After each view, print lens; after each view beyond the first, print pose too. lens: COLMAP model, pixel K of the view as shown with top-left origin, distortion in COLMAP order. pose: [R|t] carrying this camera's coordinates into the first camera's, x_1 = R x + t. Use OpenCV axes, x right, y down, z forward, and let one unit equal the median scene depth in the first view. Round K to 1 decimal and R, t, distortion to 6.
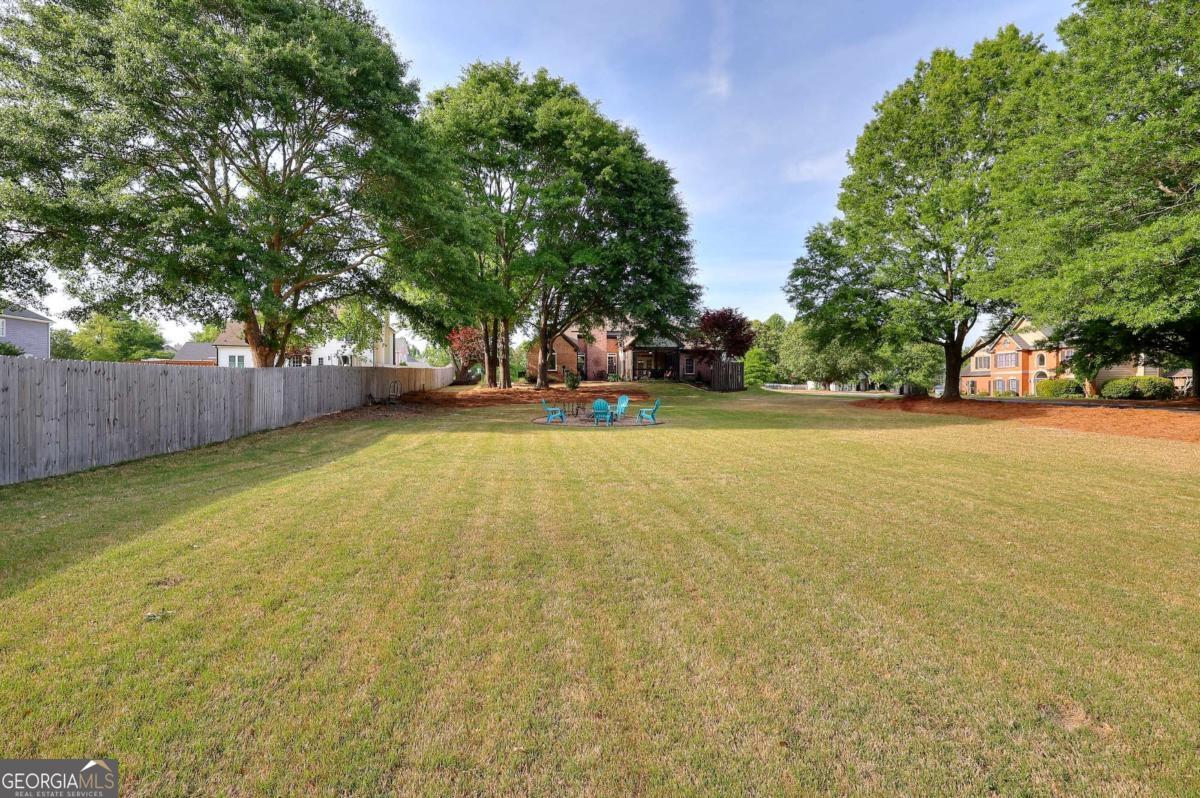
lens RADIAL K [[555.2, 0, 600.8], [0, 555.2, 398.9], [0, 0, 1]] dist [-0.004673, 0.001142]
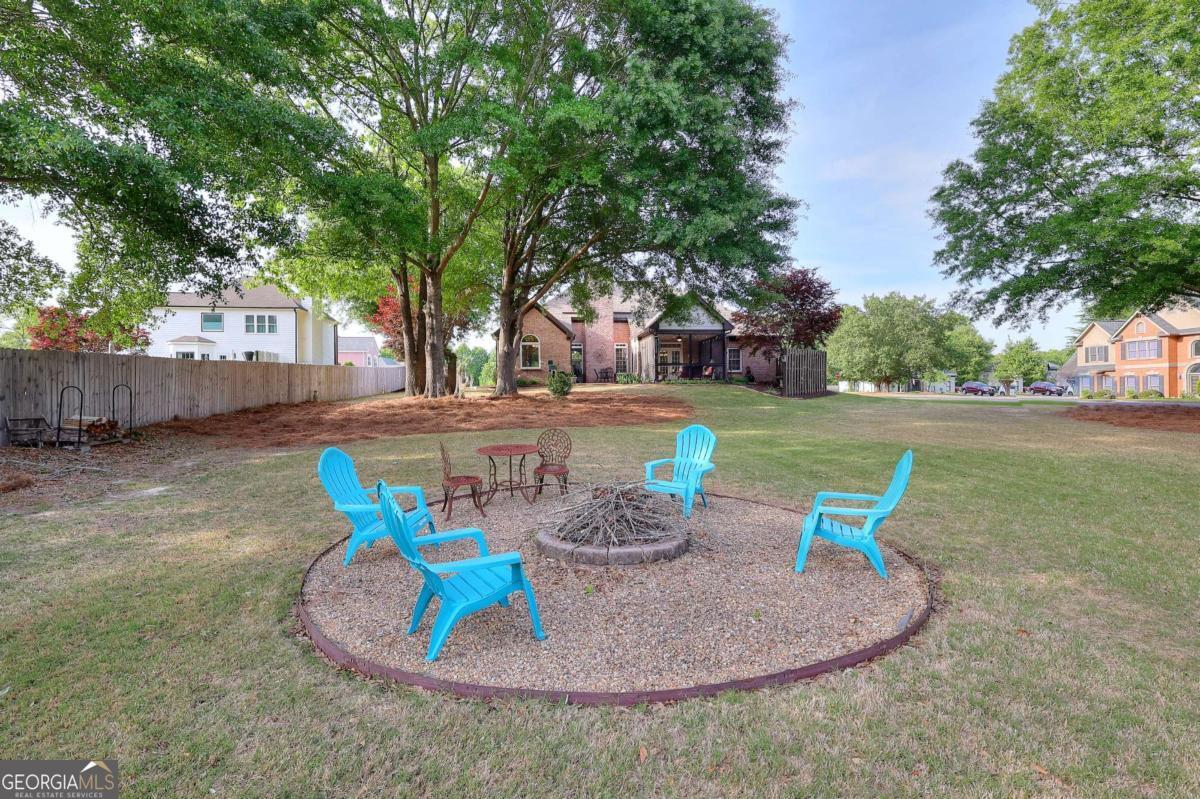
lens RADIAL K [[555.2, 0, 599.7], [0, 555.2, 397.7], [0, 0, 1]] dist [-0.004673, 0.001142]
pose [[0.999923, -0.012011, -0.003260, -0.005830], [0.011979, 0.999882, -0.009578, -0.008557], [0.003375, 0.009538, 0.999949, 0.334545]]
